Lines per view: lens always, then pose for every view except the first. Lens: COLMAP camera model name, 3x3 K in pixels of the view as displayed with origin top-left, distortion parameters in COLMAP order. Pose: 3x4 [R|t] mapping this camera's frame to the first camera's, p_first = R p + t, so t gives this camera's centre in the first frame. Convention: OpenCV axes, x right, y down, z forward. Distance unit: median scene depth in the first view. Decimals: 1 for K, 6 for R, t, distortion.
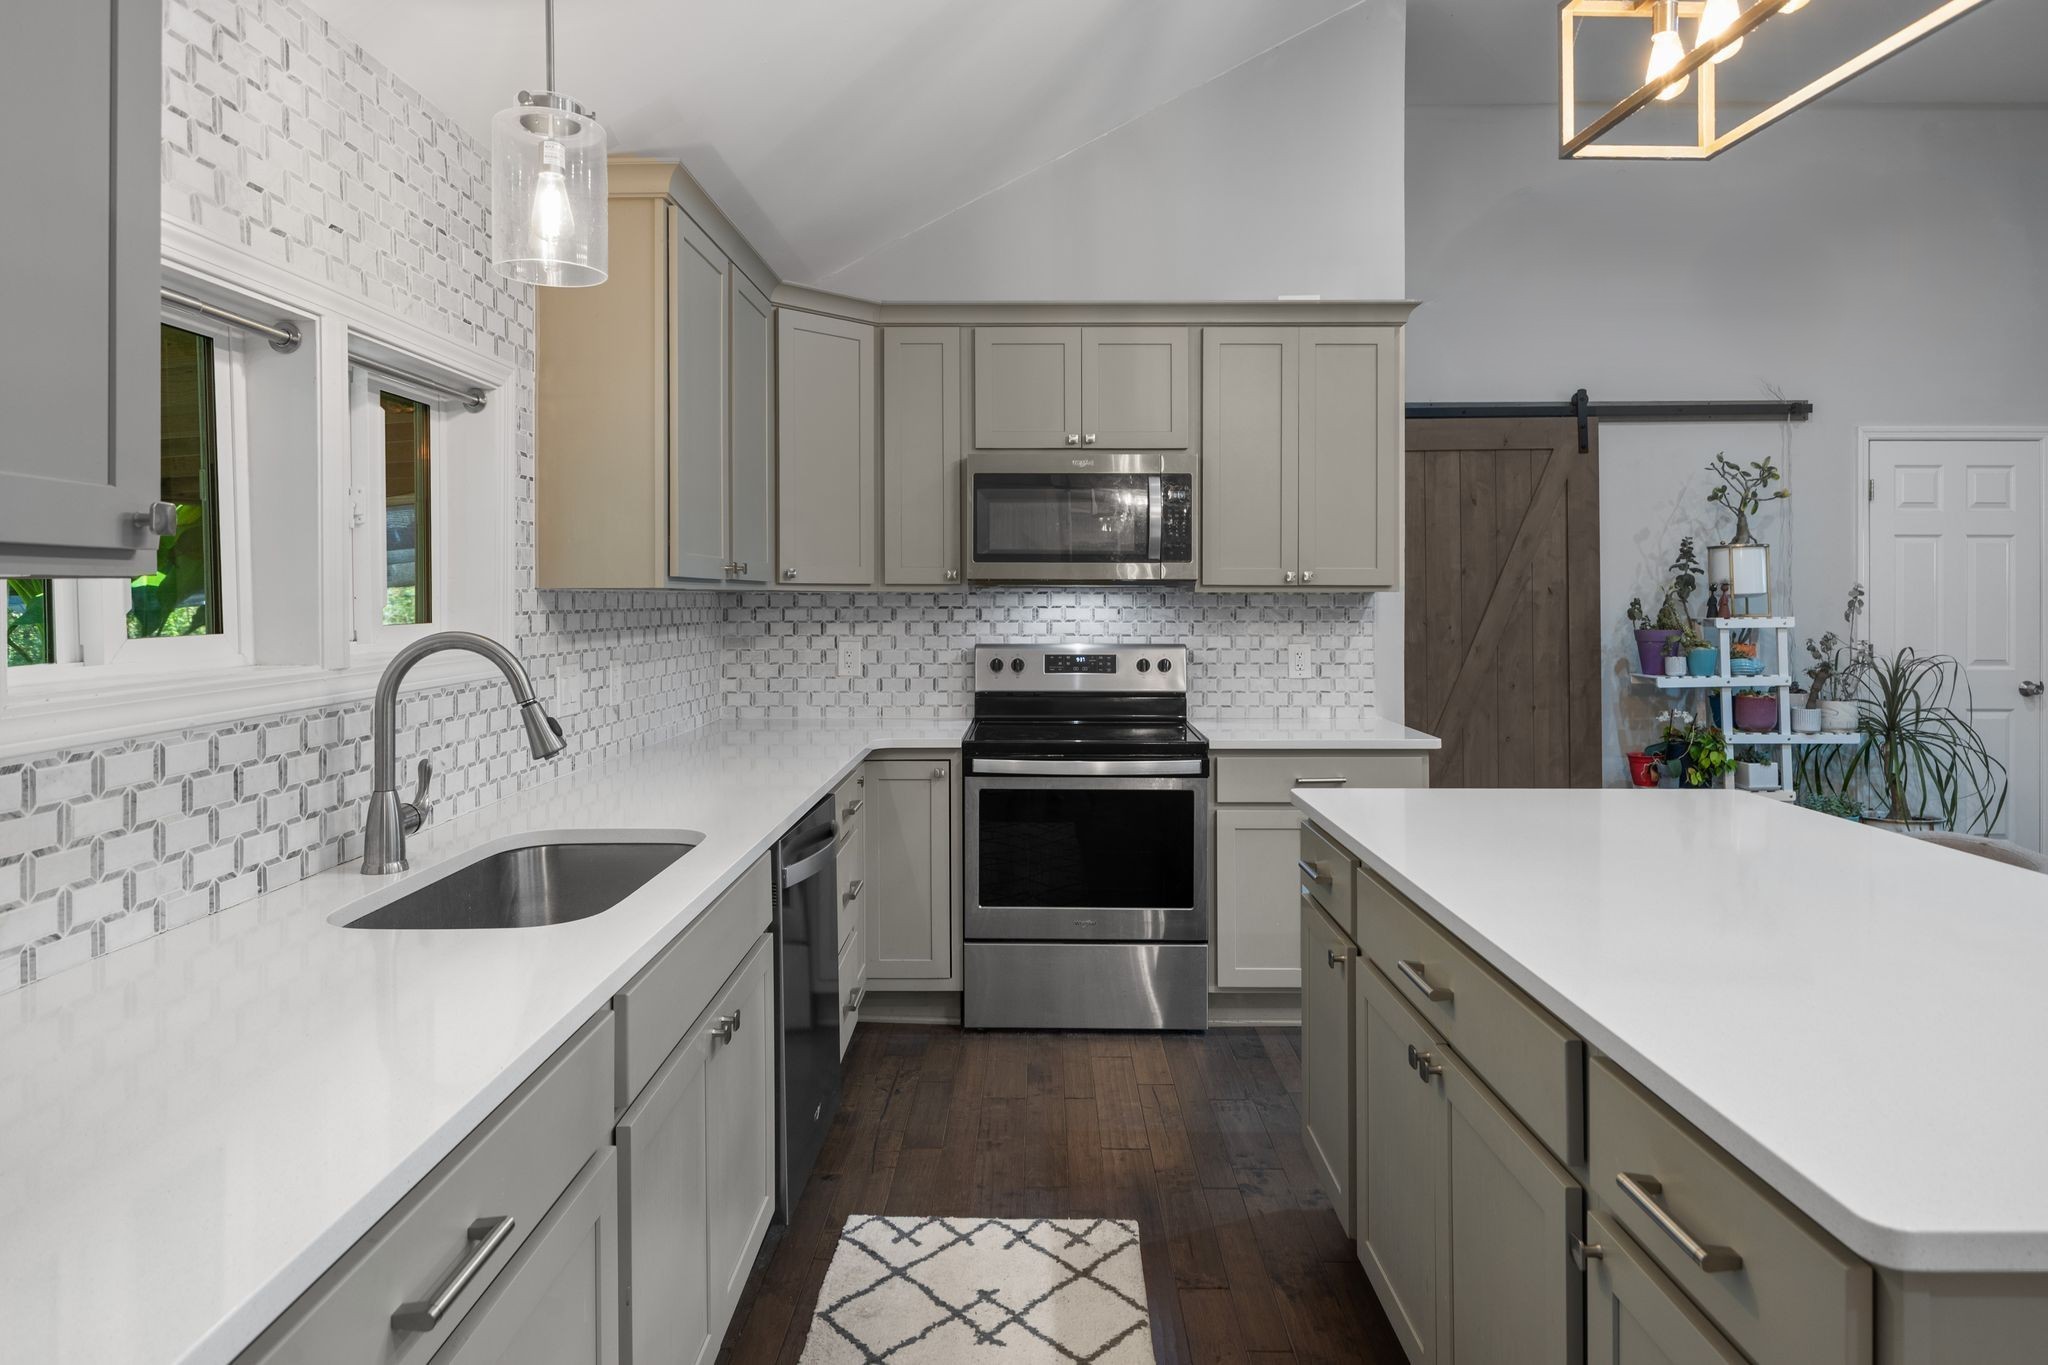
lens RADIAL K [[1219.4, 0, 1026.4], [0, 1219.4, 587.1], [0, 0, 1]] dist [0.008540, 0.000348]
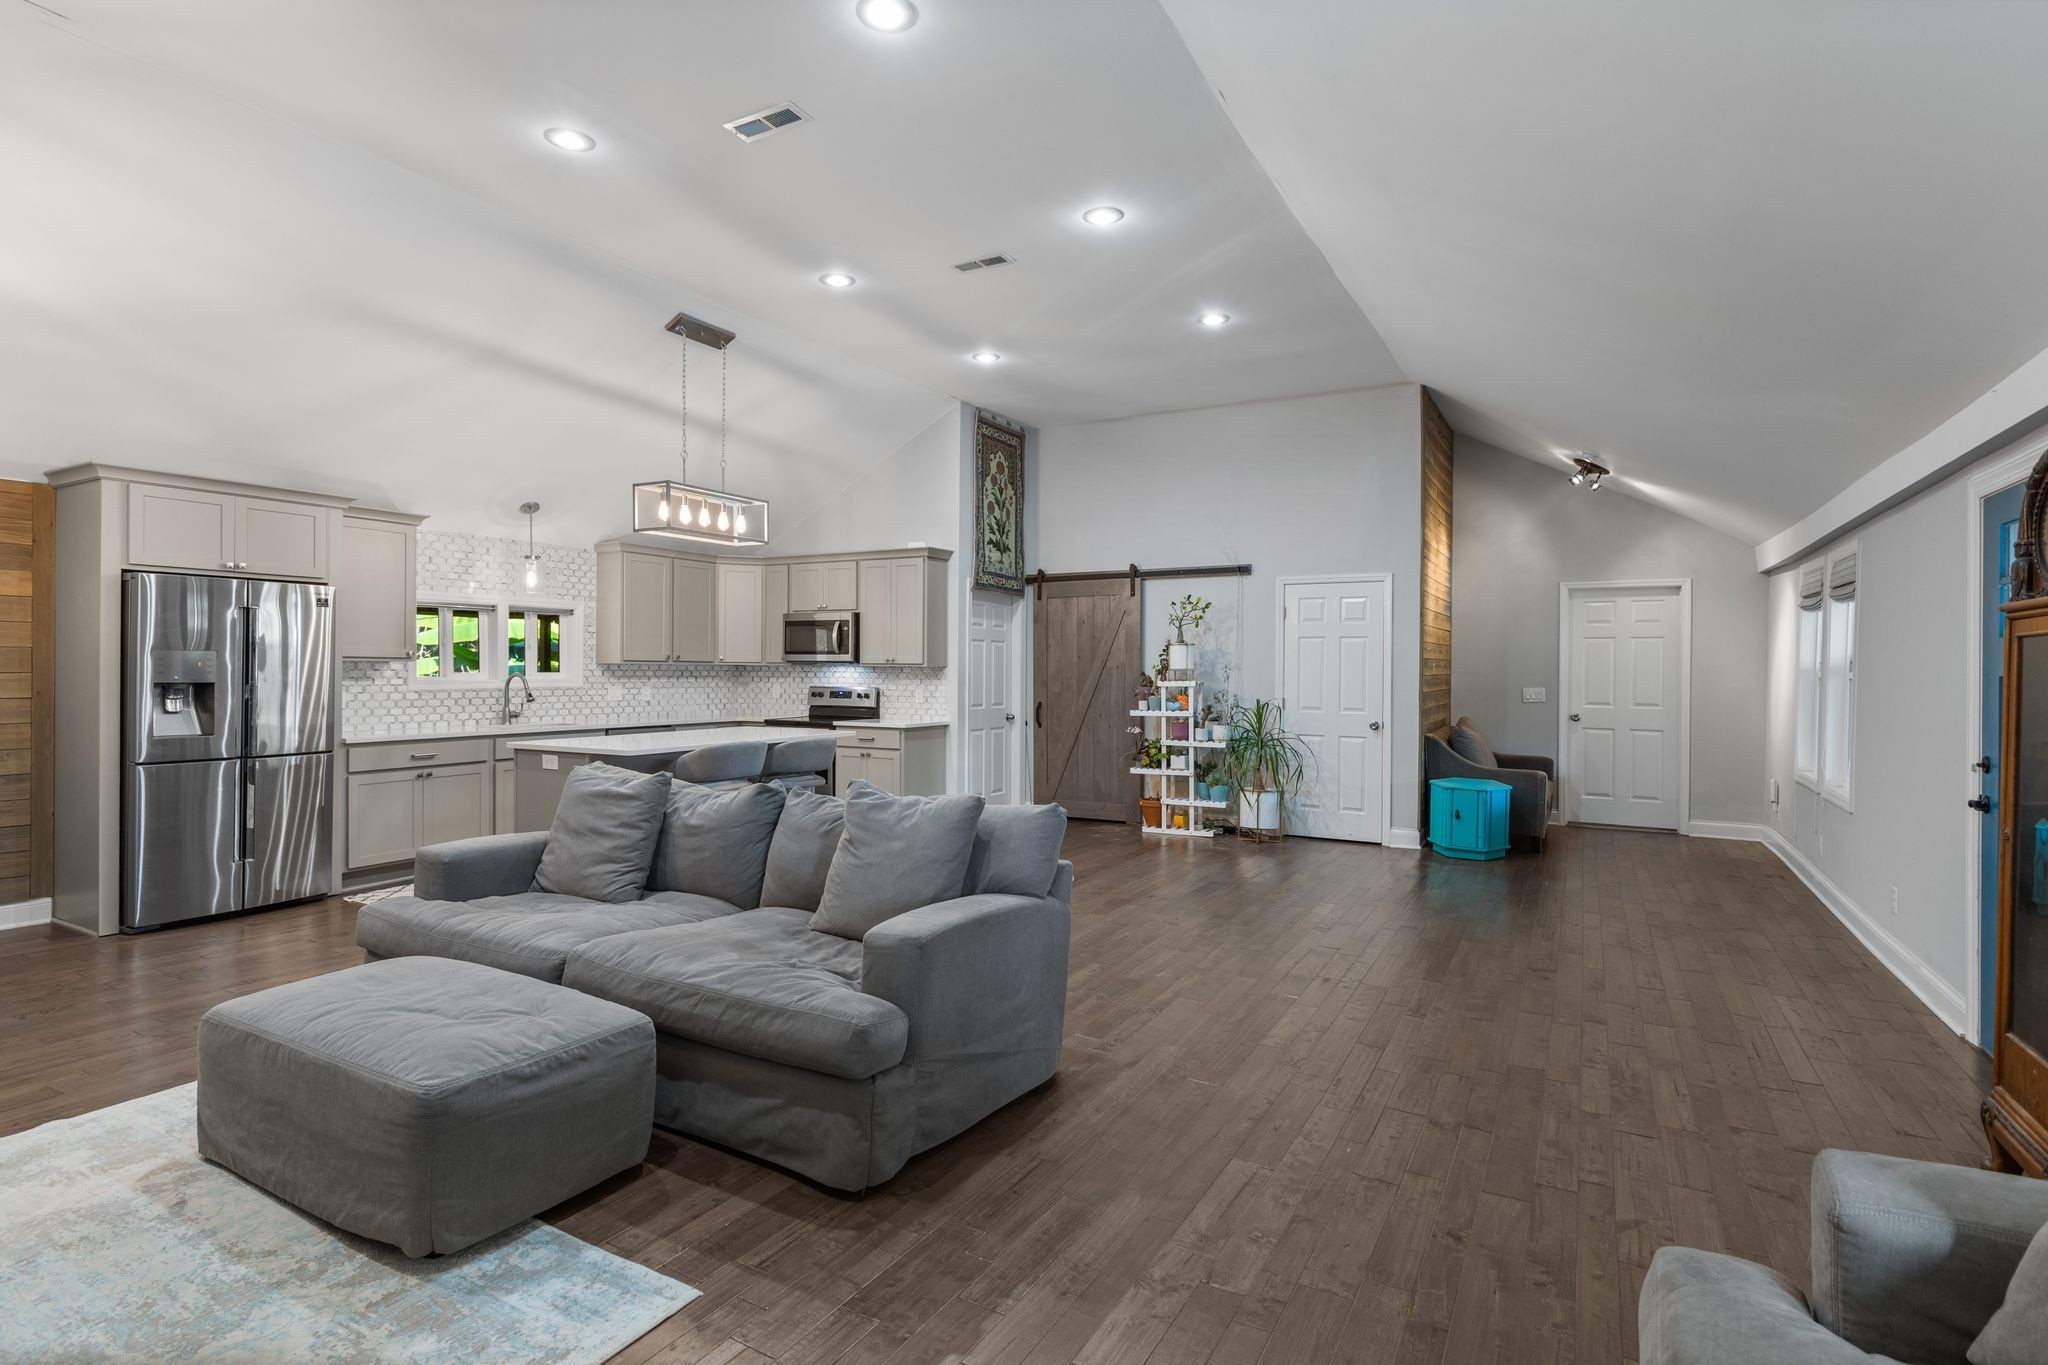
lens RADIAL K [[997.7, 0, 1022.8], [0, 997.7, 669.6], [0, 0, 1]] dist [-0.001174, -0.000040]
pose [[0.871754, 0.007289, -0.489889, 1.346153], [-0.004559, 0.999967, 0.006766, -0.003859], [0.489922, -0.003665, 0.871758, -0.589388]]
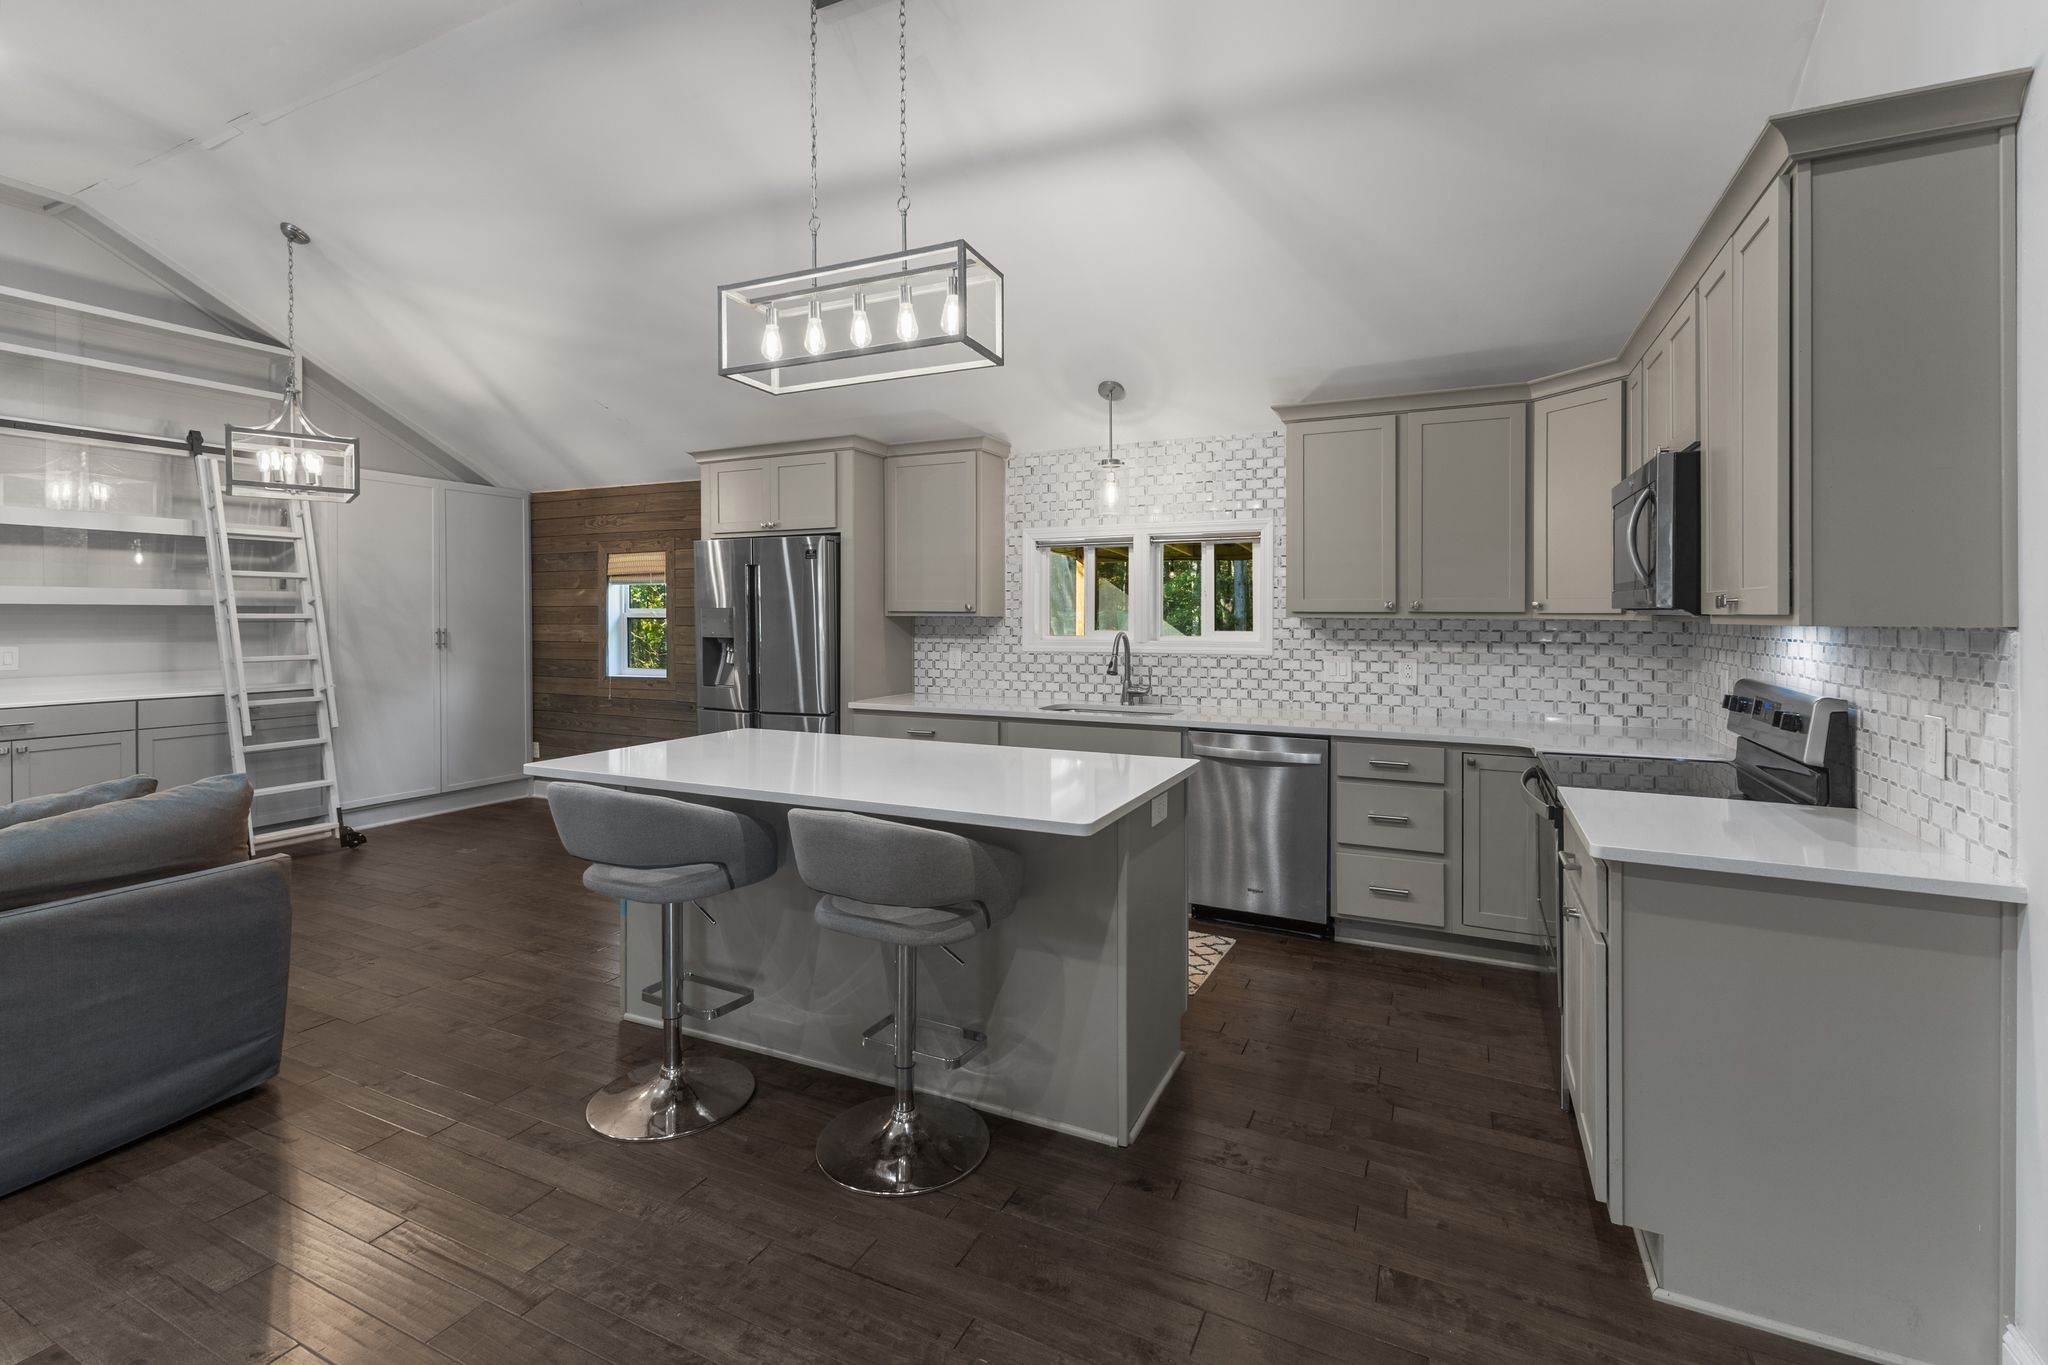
lens RADIAL K [[902.5, 0, 1010.8], [0, 902.5, 621.6], [0, 0, 1]] dist [0.001203, 0.000201]
pose [[-0.434487, 0.007233, -0.900649, 0.793994], [0.003476, 0.999974, 0.006354, -0.002210], [0.900672, -0.000370, -0.434501, 0.792729]]
